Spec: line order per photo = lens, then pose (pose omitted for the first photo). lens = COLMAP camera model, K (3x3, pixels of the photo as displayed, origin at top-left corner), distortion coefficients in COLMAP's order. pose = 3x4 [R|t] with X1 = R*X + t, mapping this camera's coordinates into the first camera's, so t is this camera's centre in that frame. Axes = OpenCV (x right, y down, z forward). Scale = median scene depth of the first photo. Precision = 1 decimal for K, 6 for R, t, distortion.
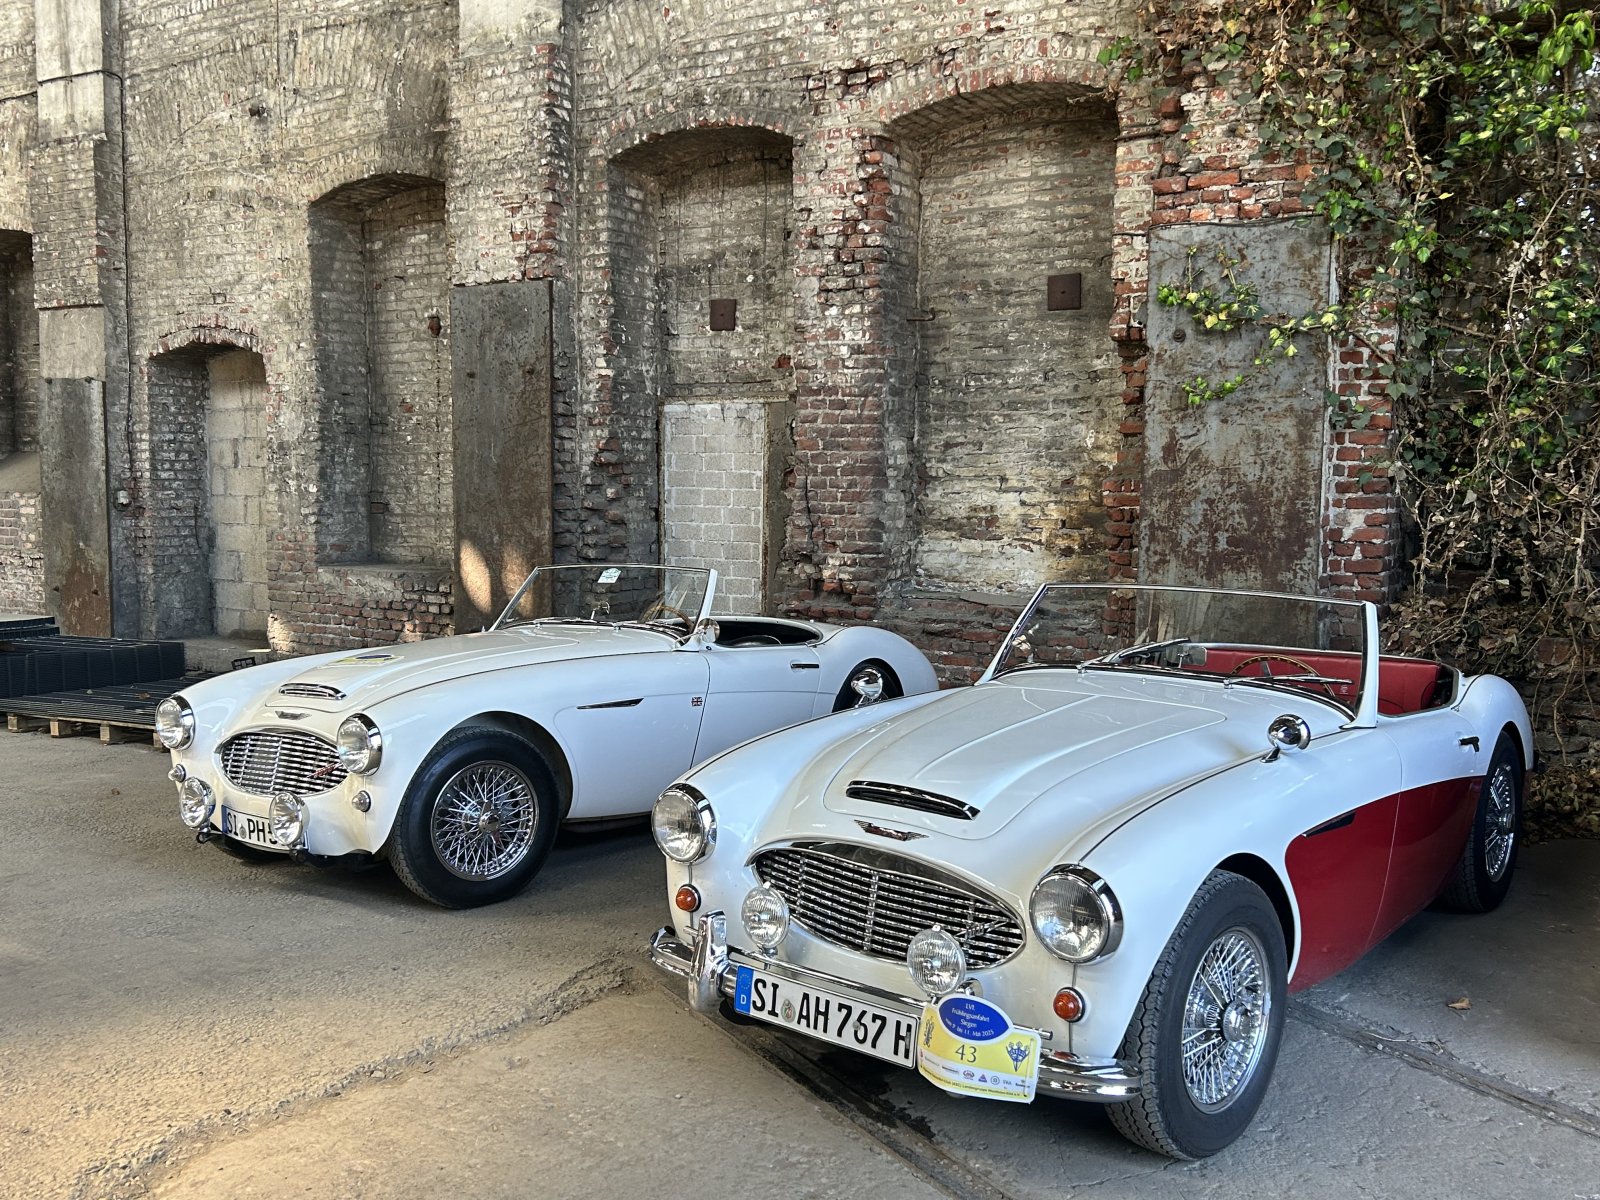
lens RADIAL K [[1461.6, 0, 804.8], [0, 1461.6, 608.3], [0, 0, 1]] dist [0.035217, 0.000000]
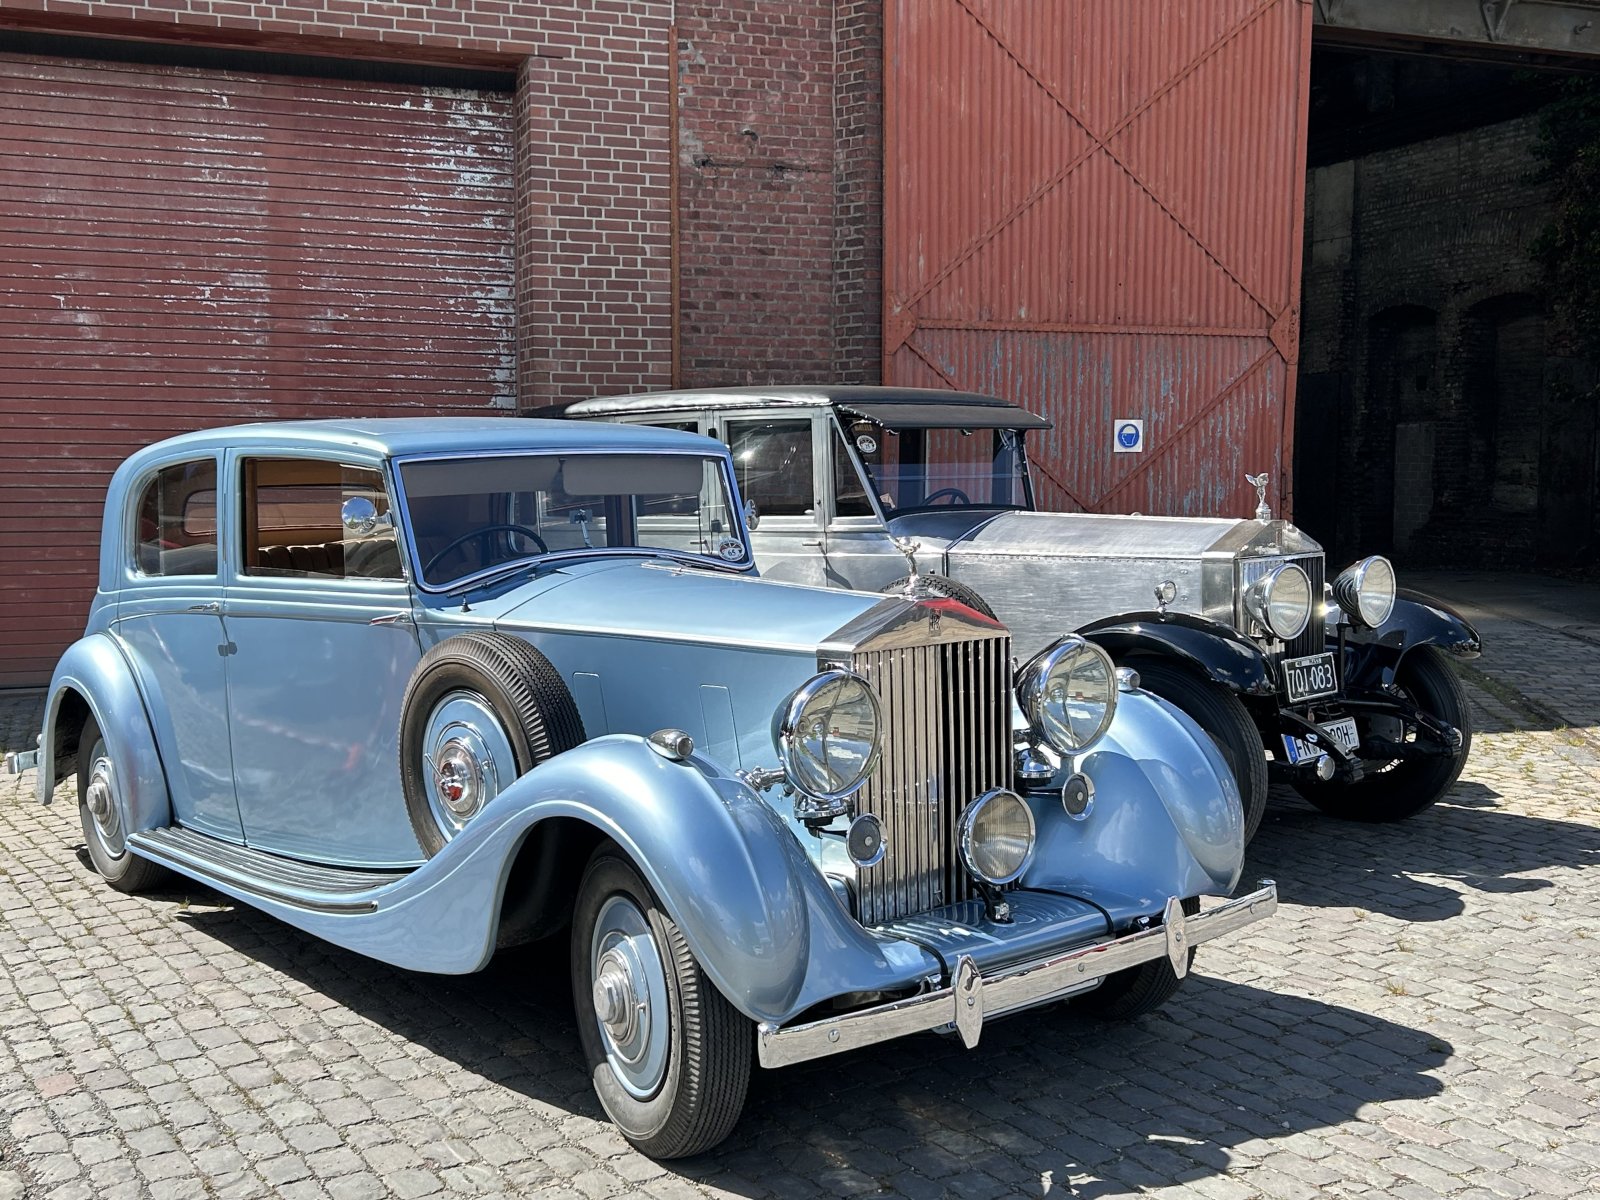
lens RADIAL K [[1756.3, 0, 788.2], [0, 1756.3, 603.7], [0, 0, 1]] dist [0.055086, 0.000000]
pose [[0.788627, 0.039726, -0.613587, 0.932438], [-0.043224, 0.999024, 0.009127, 0.161653], [0.613351, 0.019324, 0.789574, -1.852700]]
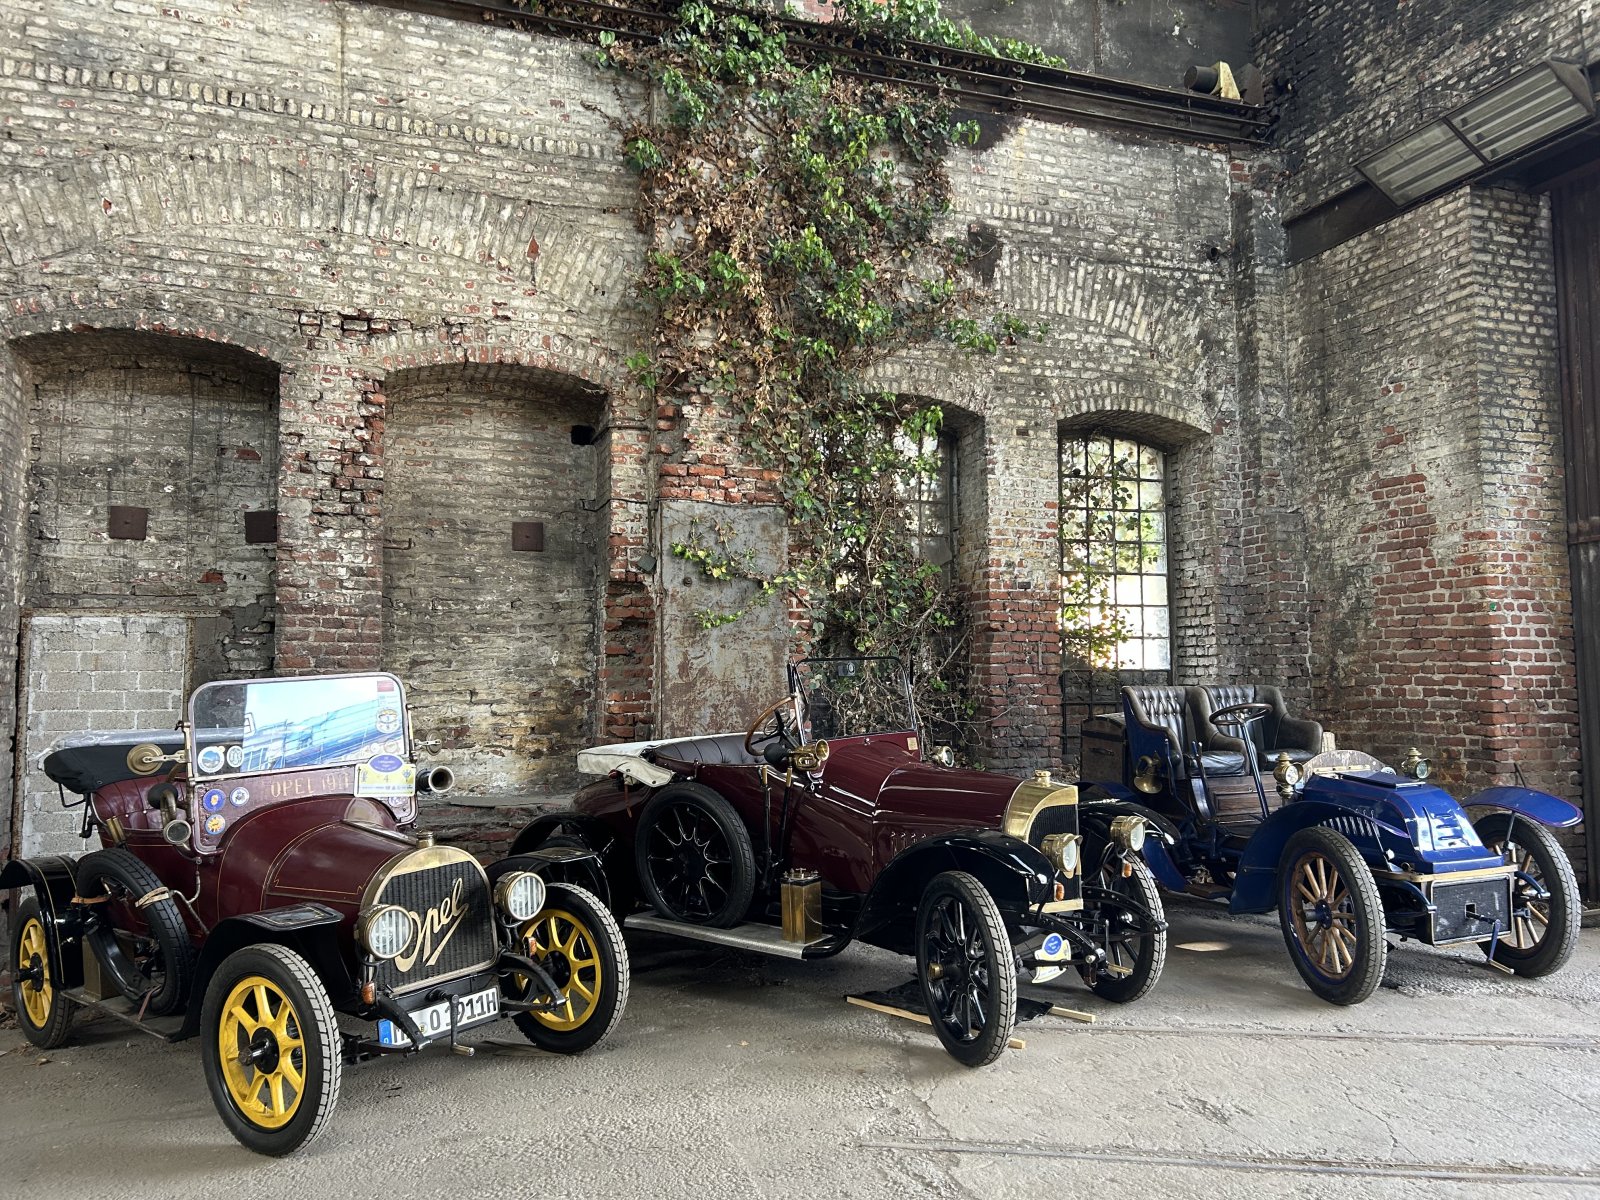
lens RADIAL K [[1213.4, 0, 797.4], [0, 1213.4, 597.5], [0, 0, 1]] dist [0.058452, -0.064408]
pose [[0.618115, 0.045222, 0.784785, -0.454104], [0.082499, 0.989099, -0.121973, -0.026291], [-0.781746, 0.140138, 0.607646, 0.225163]]
